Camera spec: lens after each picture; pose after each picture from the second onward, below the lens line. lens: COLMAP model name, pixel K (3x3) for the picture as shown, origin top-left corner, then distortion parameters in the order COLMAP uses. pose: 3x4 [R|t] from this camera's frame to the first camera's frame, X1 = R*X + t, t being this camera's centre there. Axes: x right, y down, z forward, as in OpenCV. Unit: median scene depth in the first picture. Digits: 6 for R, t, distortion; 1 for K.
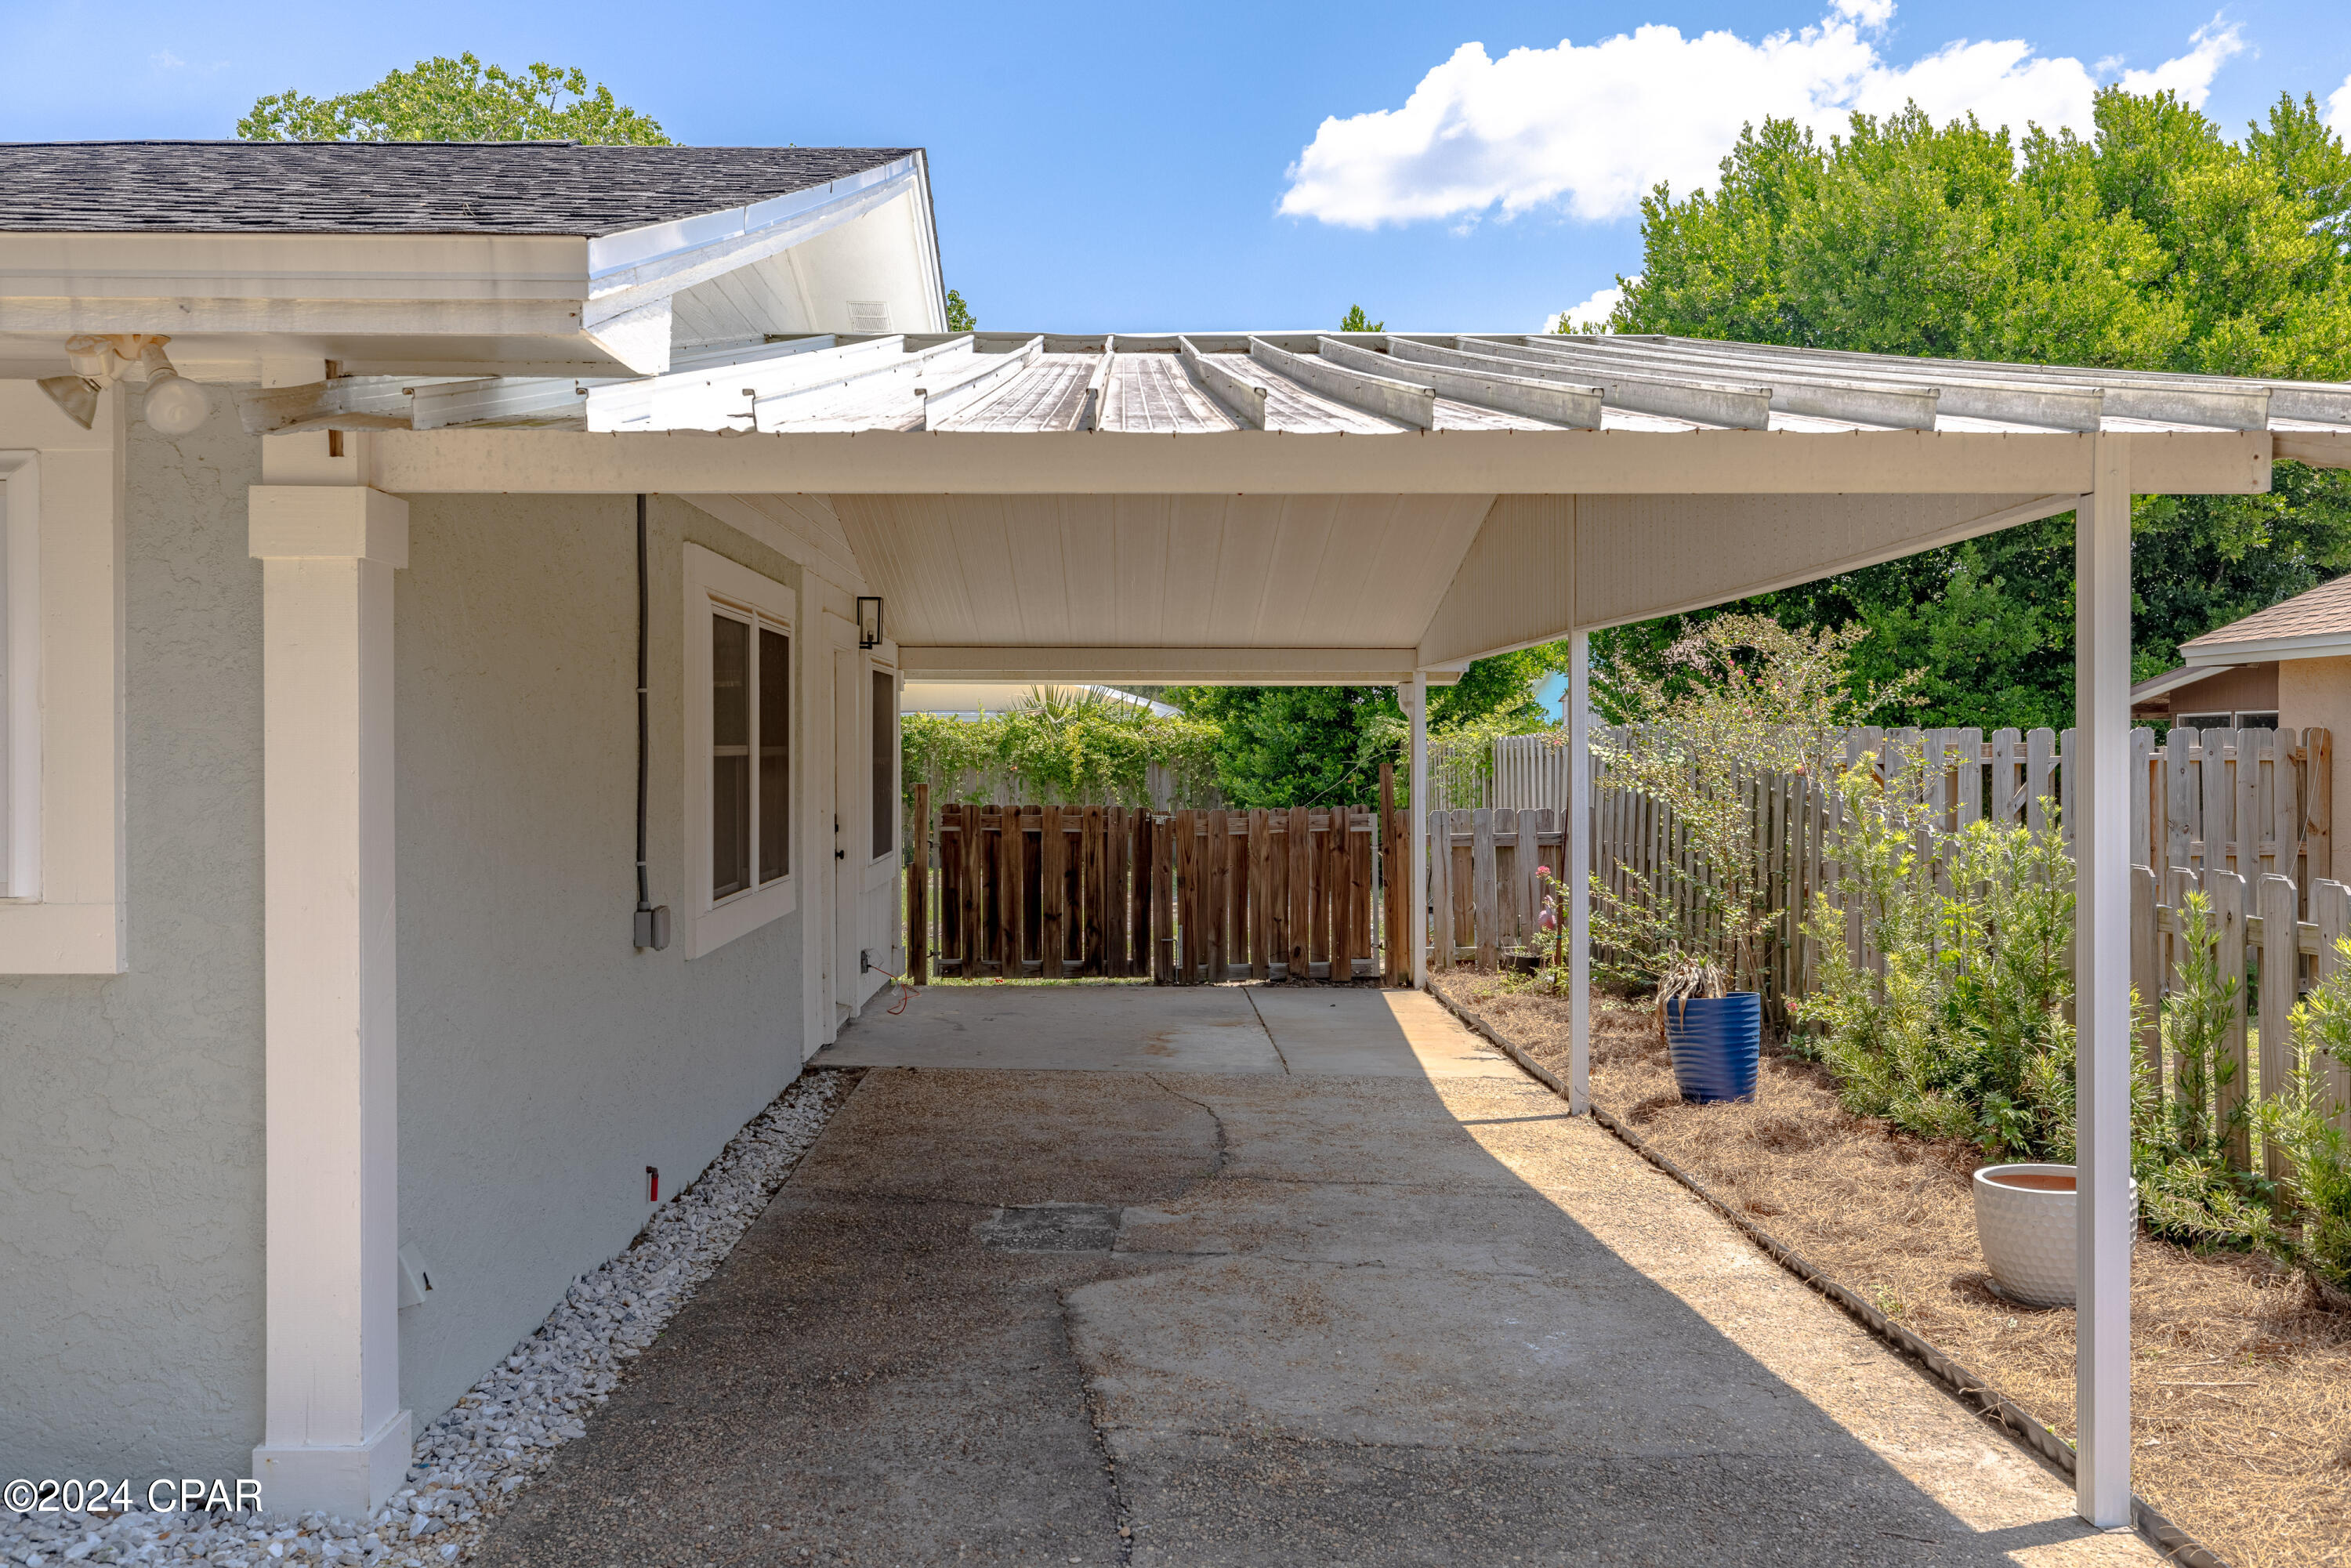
lens RADIAL K [[1977.5, 0, 1173.9], [0, 1977.5, 769.9], [0, 0, 1]] dist [-0.001820, -0.000704]
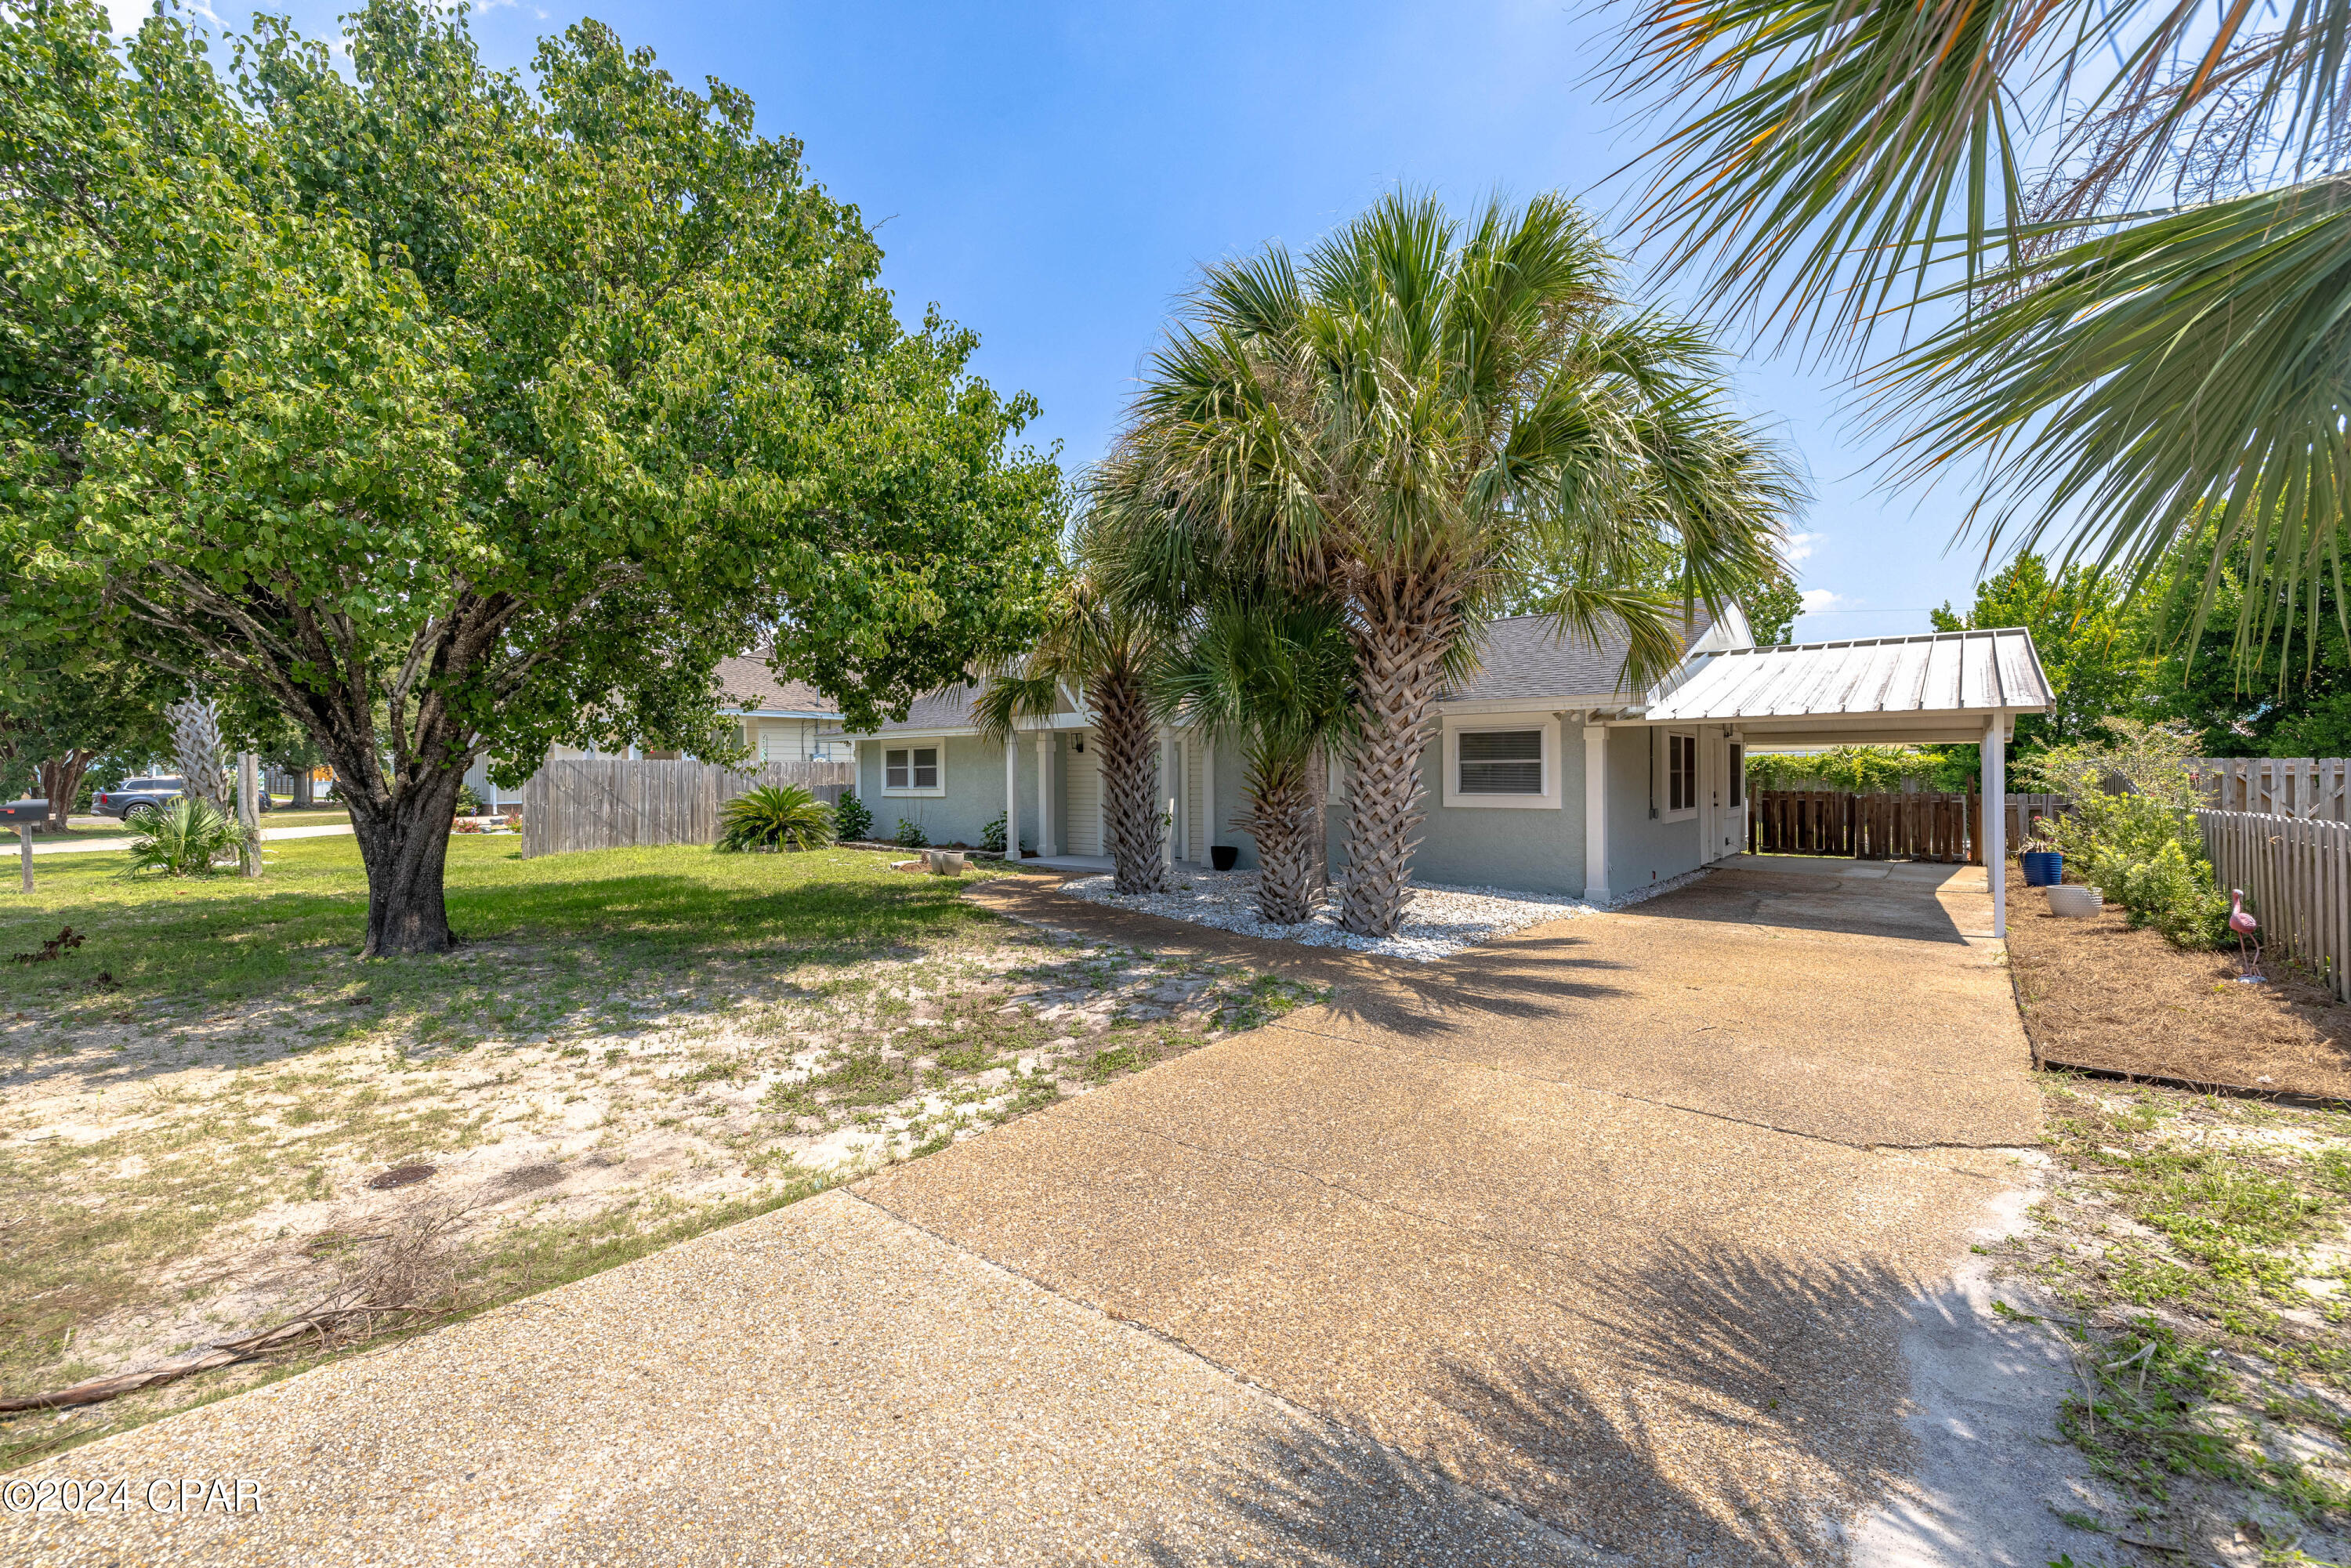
lens RADIAL K [[990.4, 0, 1161.7], [0, 990.4, 769.4], [0, 0, 1]] dist [-0.002688, 0.000748]
pose [[0.759711, -0.005514, -0.650238, 0.144390], [-0.002181, 0.999937, -0.011026, 0.005479], [0.650258, 0.009795, 0.759651, -0.596650]]
